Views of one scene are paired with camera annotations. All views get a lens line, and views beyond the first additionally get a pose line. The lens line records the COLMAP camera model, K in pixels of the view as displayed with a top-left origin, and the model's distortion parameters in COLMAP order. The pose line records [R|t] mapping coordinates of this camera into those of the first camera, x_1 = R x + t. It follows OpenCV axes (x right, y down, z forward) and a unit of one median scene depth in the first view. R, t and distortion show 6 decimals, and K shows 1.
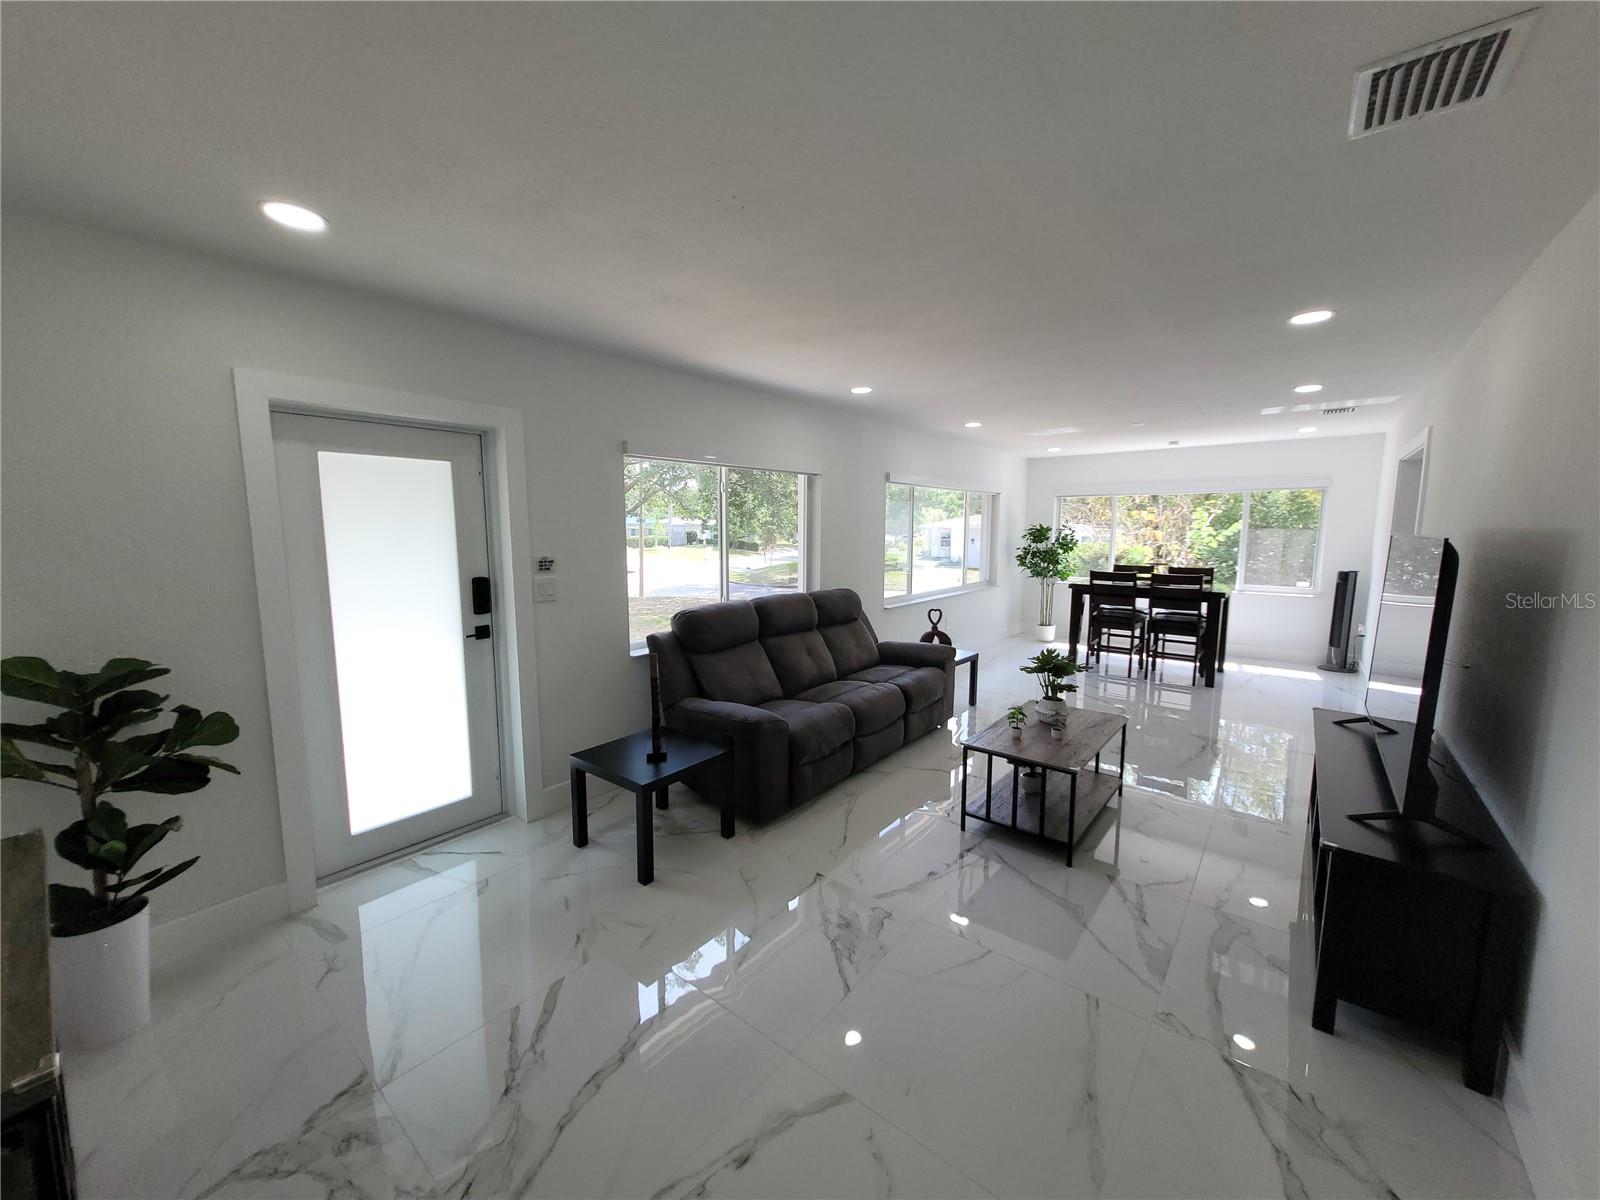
lens RADIAL K [[618.5, 0, 800.0], [0, 618.5, 600.0], [0, 0, 1]] dist [-0.001283, -0.000233]
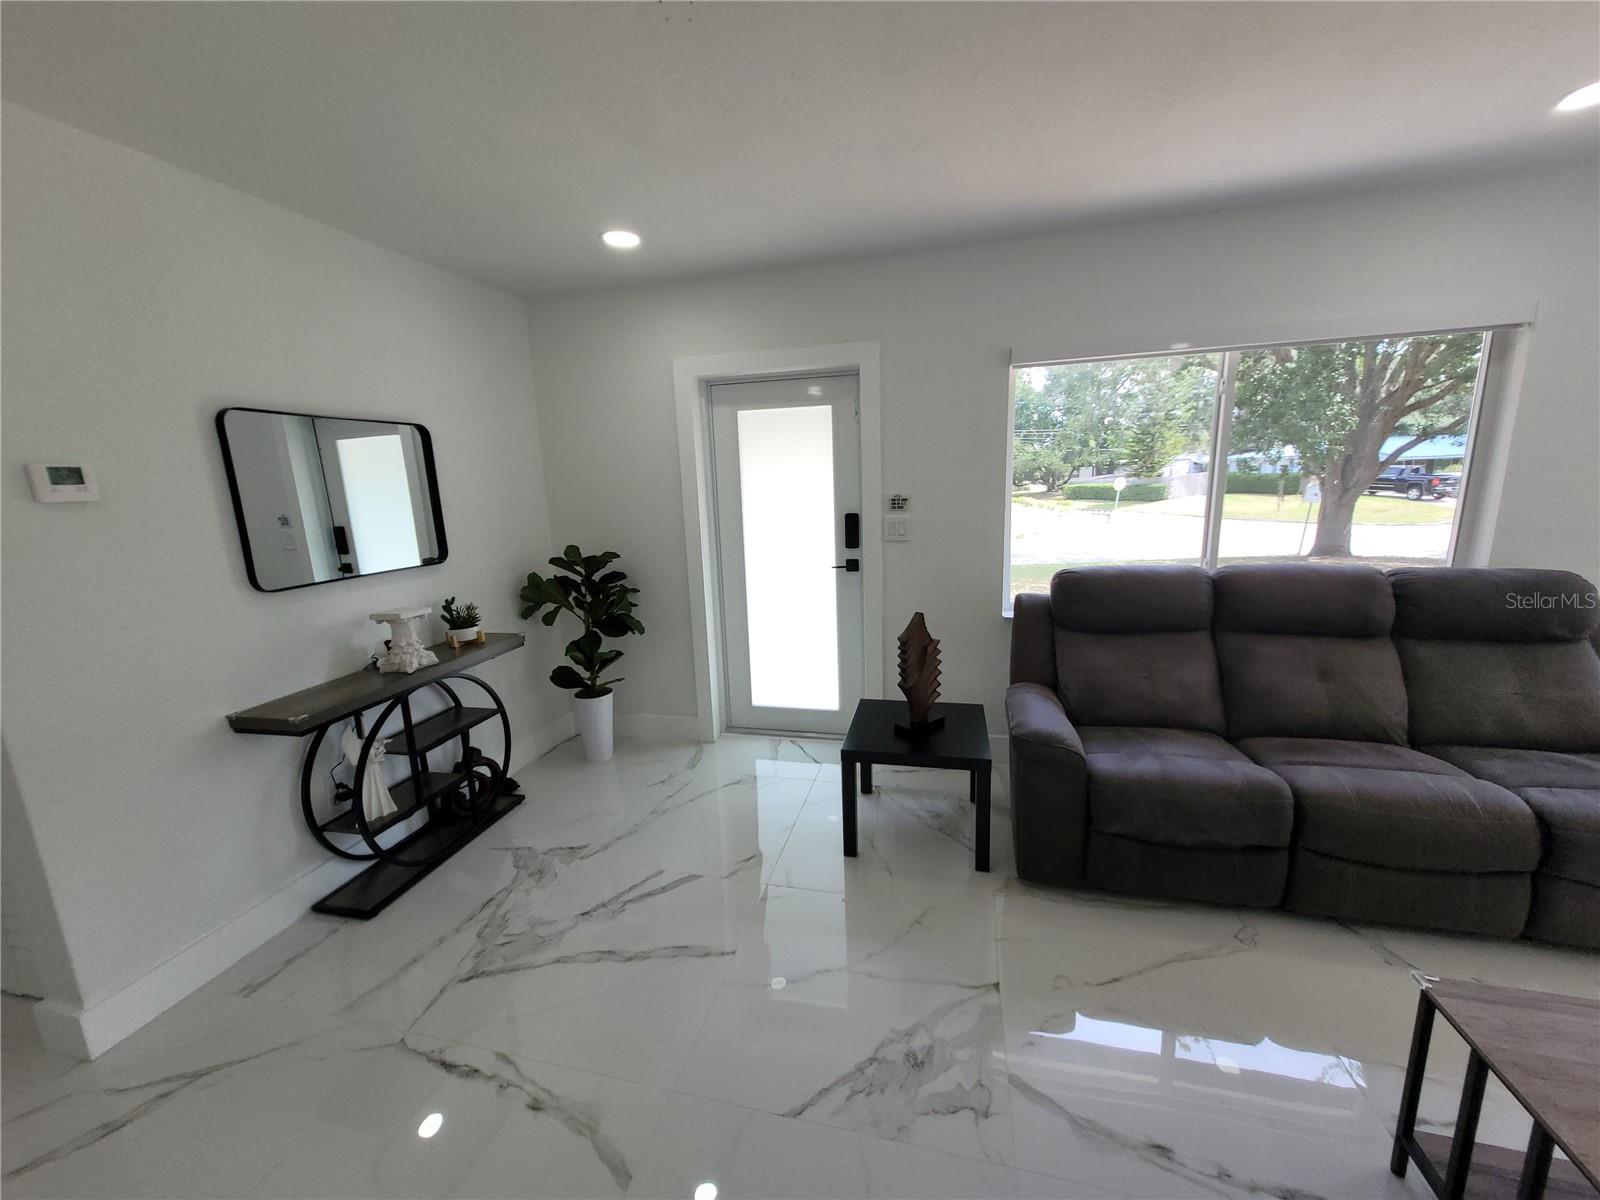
lens RADIAL K [[622.3, 0, 805.0], [0, 622.3, 598.2], [0, 0, 1]] dist [0.000951, 0.000023]
pose [[0.412762, 0.160425, -0.896600, 0.426664], [-0.069375, 0.987045, 0.144670, -0.041647], [0.908193, 0.002488, 0.418544, 0.479638]]
